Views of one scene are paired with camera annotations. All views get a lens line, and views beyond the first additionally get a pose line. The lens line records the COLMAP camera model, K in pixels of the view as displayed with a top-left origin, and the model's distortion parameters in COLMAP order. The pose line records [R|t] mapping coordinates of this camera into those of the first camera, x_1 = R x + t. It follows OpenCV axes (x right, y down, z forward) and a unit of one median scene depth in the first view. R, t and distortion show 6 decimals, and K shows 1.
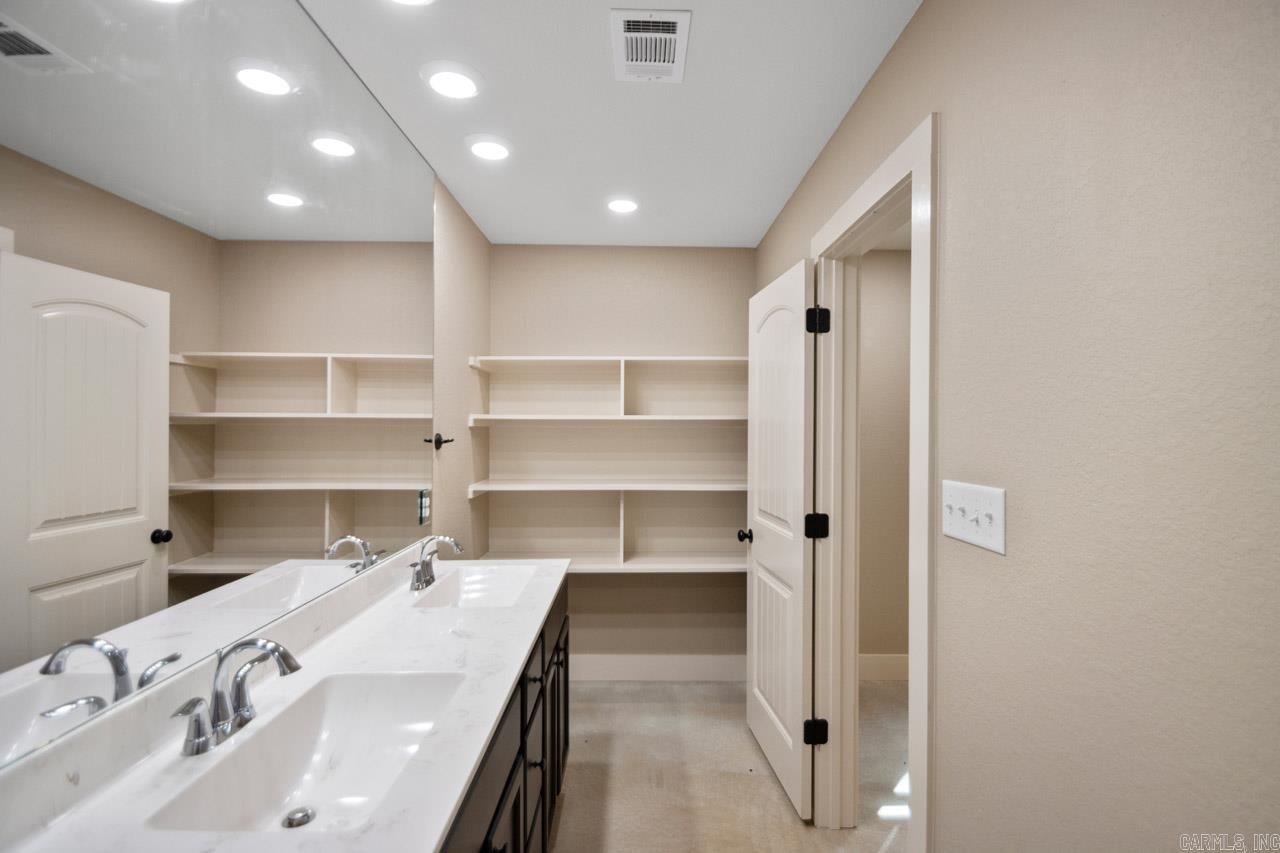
lens RADIAL K [[594.0, 0, 646.4], [0, 594.0, 419.7], [0, 0, 1]] dist [0.021230, -0.020424]
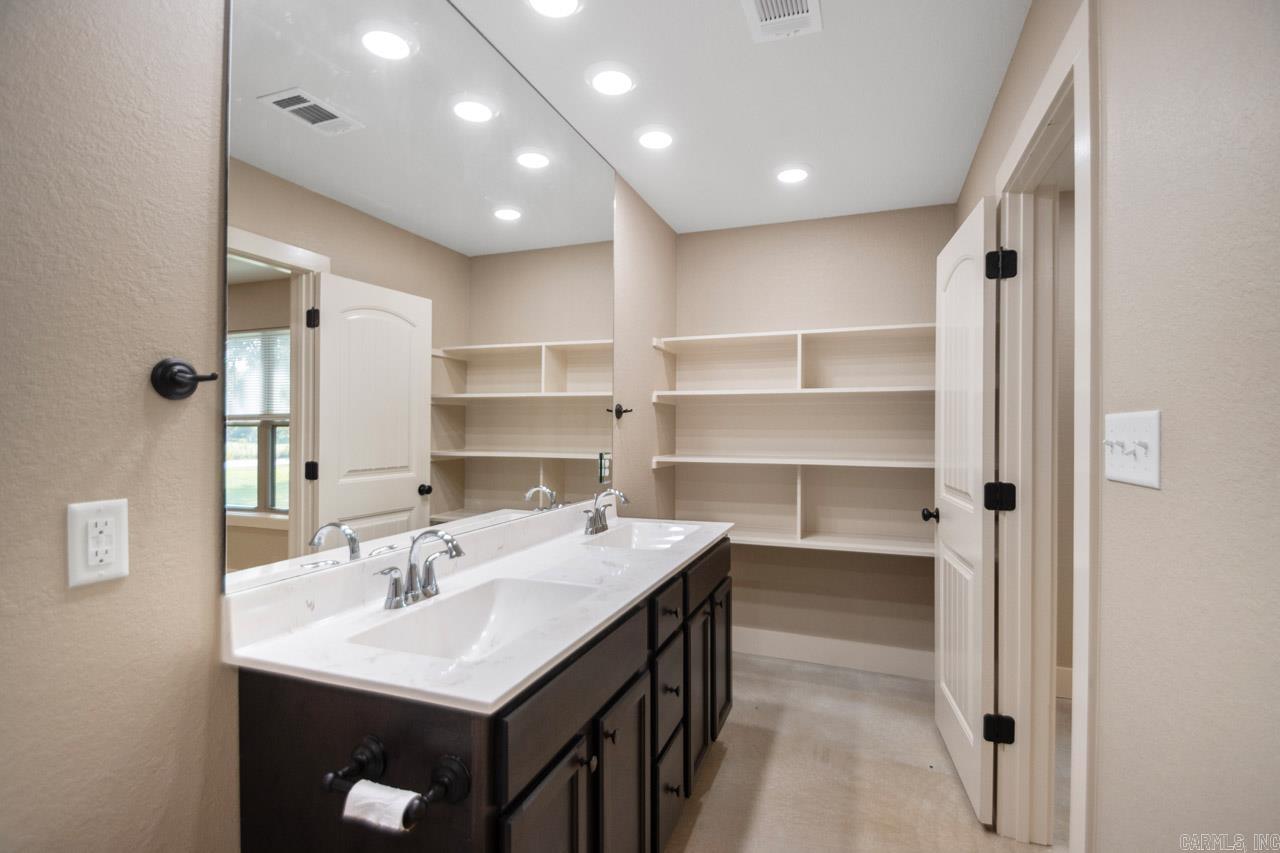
lens RADIAL K [[594.0, 0, 646.4], [0, 594.0, 419.7], [0, 0, 1]] dist [0.021230, -0.020424]
pose [[0.930709, -0.003376, -0.365744, 0.101663], [0.001538, 0.999985, -0.005316, 0.056745], [0.365756, 0.004385, 0.930700, -0.014822]]
